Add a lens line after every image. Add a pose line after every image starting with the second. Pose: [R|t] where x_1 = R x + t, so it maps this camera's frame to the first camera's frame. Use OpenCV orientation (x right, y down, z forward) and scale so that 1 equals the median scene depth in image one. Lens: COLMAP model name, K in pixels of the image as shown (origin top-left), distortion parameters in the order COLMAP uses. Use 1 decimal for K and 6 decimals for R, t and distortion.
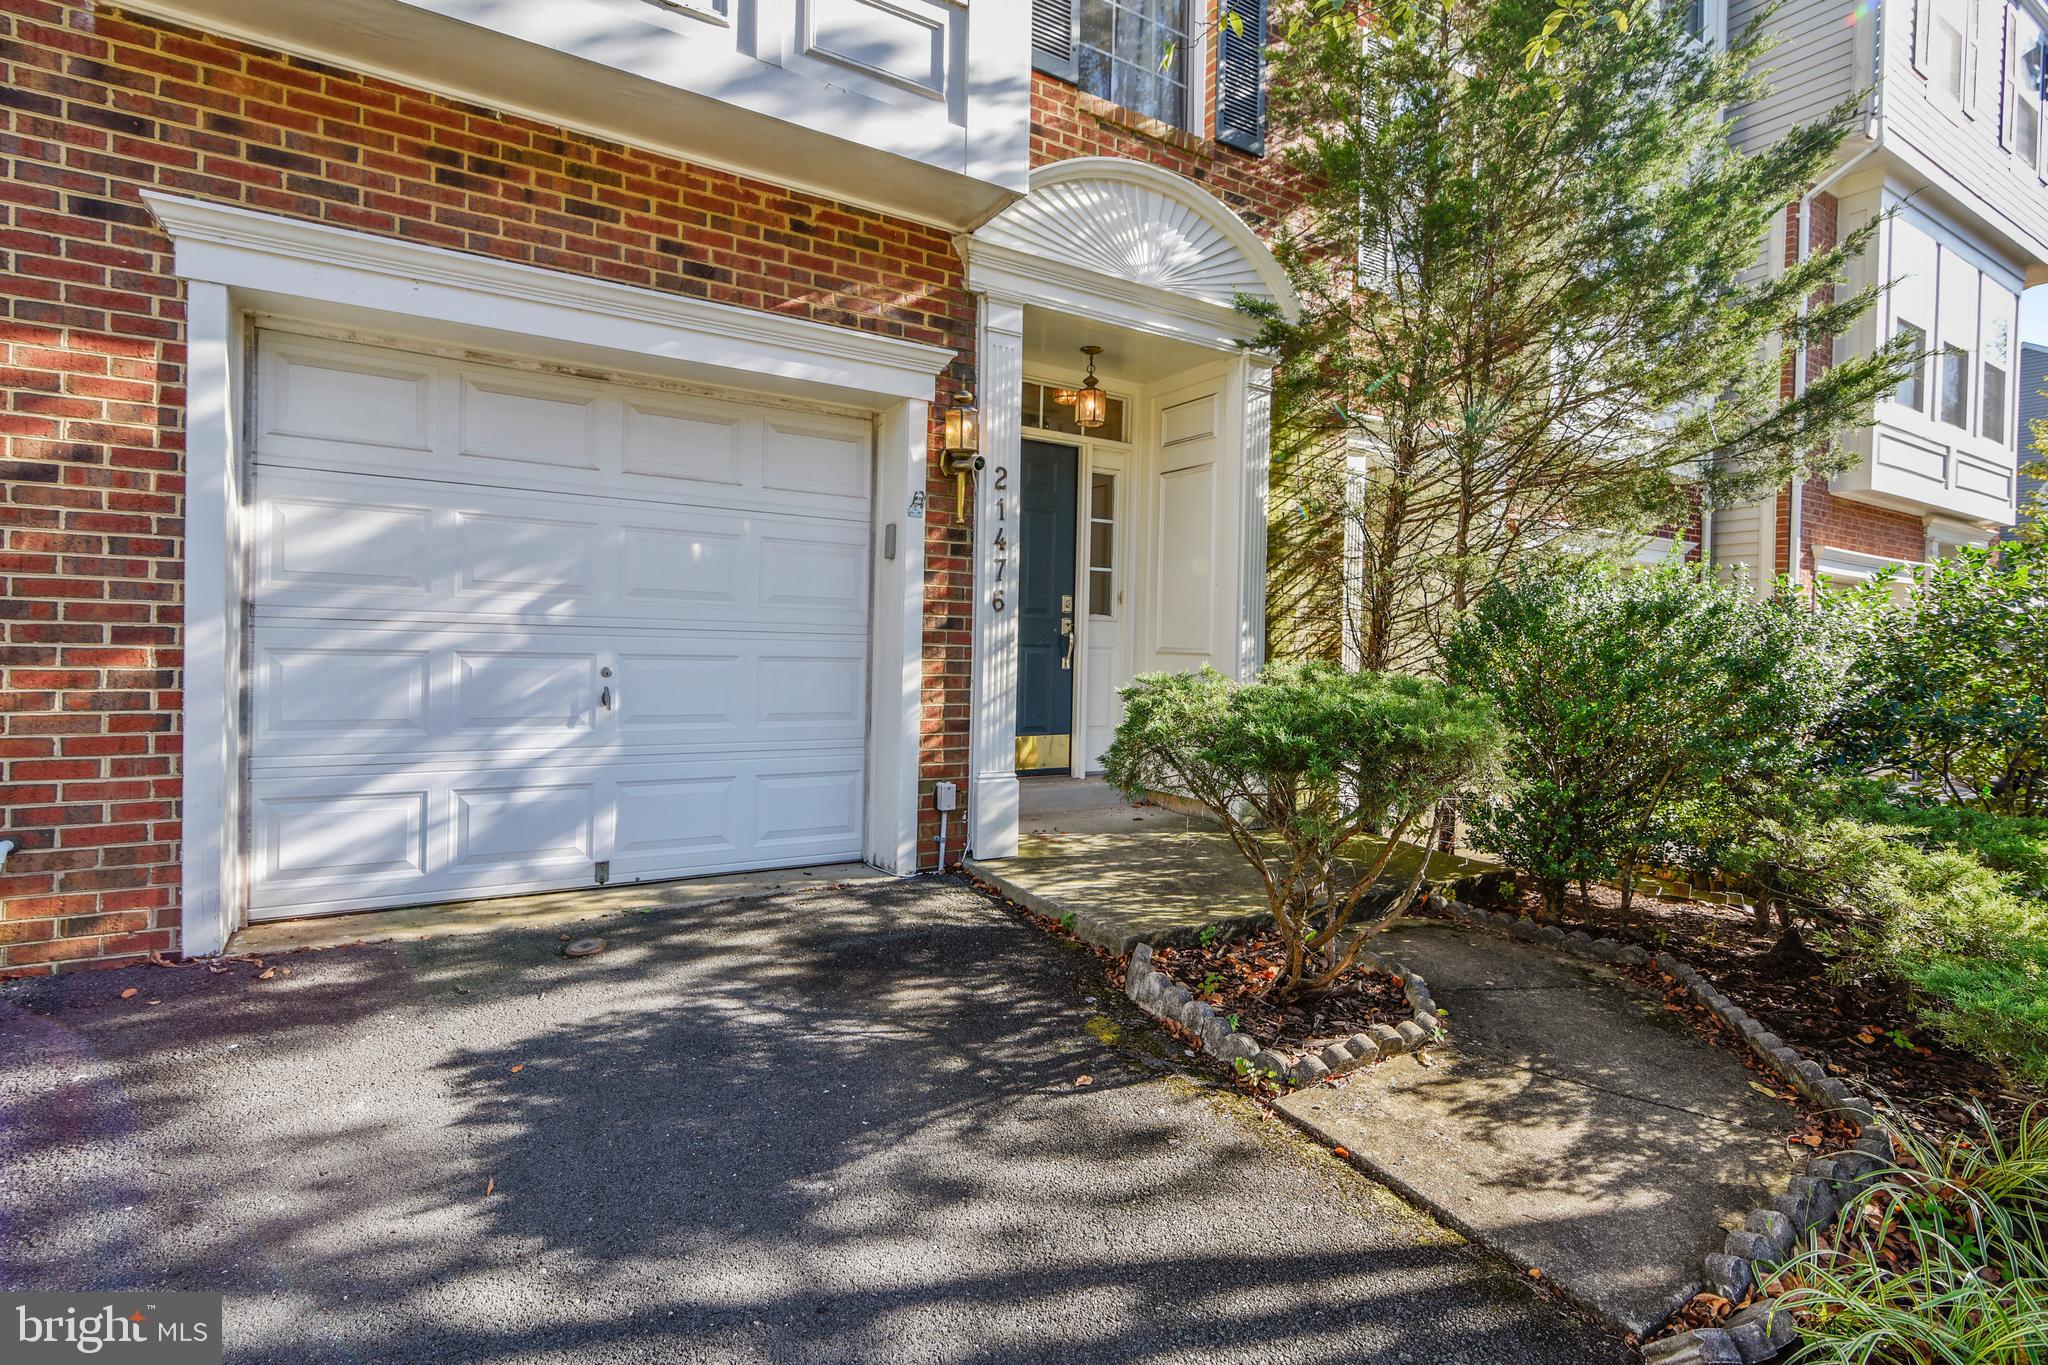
lens RADIAL K [[1054.4, 0, 1013.6], [0, 1054.4, 658.8], [0, 0, 1]] dist [-0.004541, -0.000833]
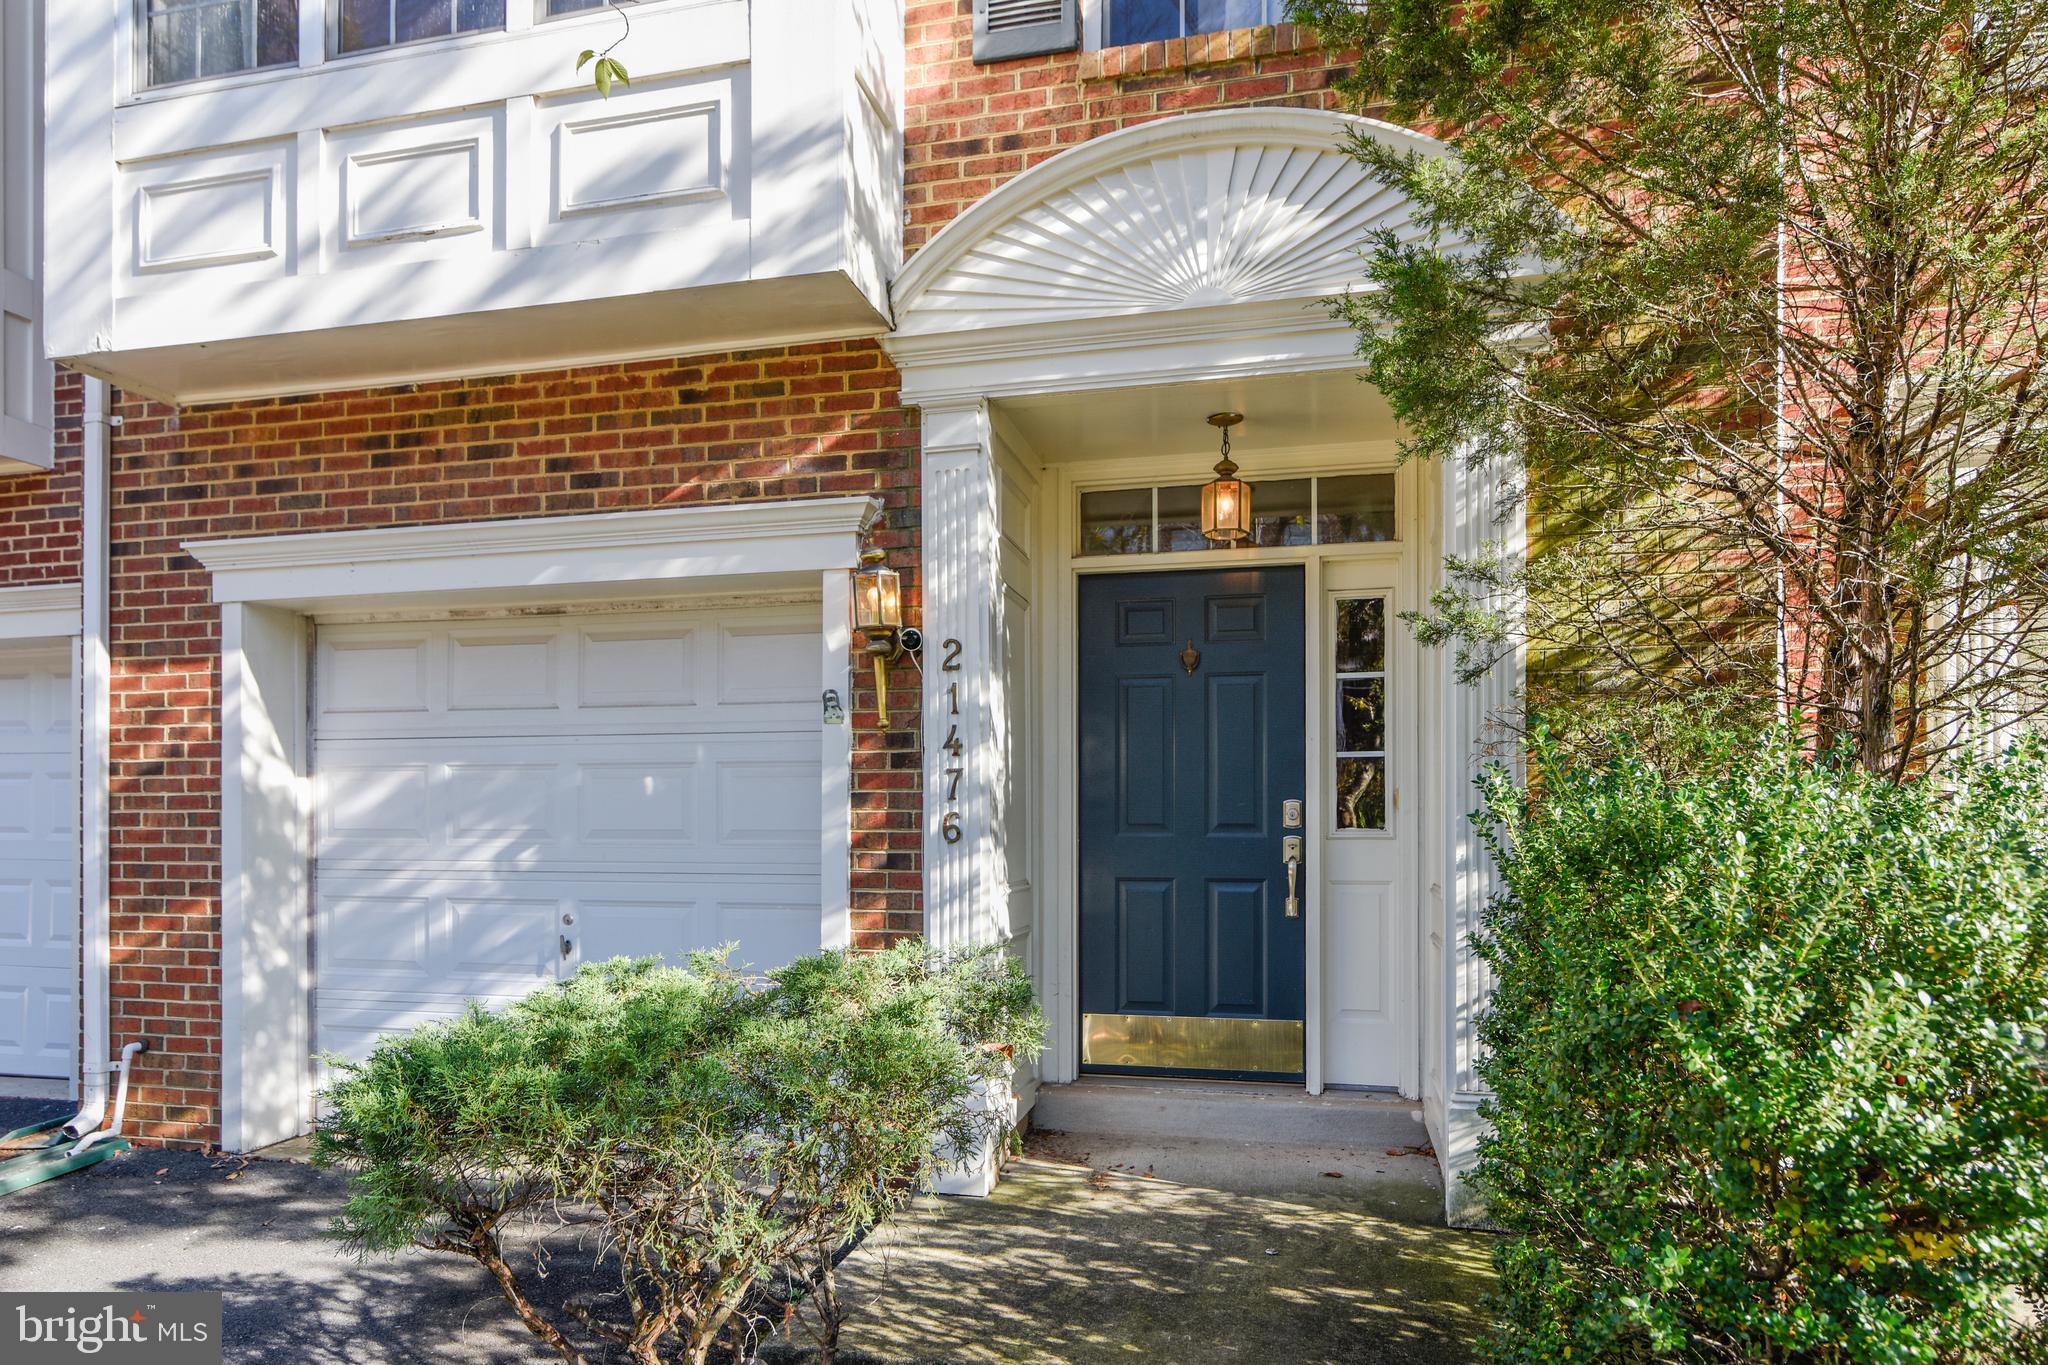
lens RADIAL K [[1331.2, 0, 1029.9], [0, 1331.2, 817.1], [0, 0, 1]] dist [-0.004420, 0.000537]
pose [[0.671117, -0.025860, -0.740900, 0.758989], [0.009438, 0.999608, -0.026341, -0.042770], [0.741291, 0.010685, 0.671099, 0.489343]]
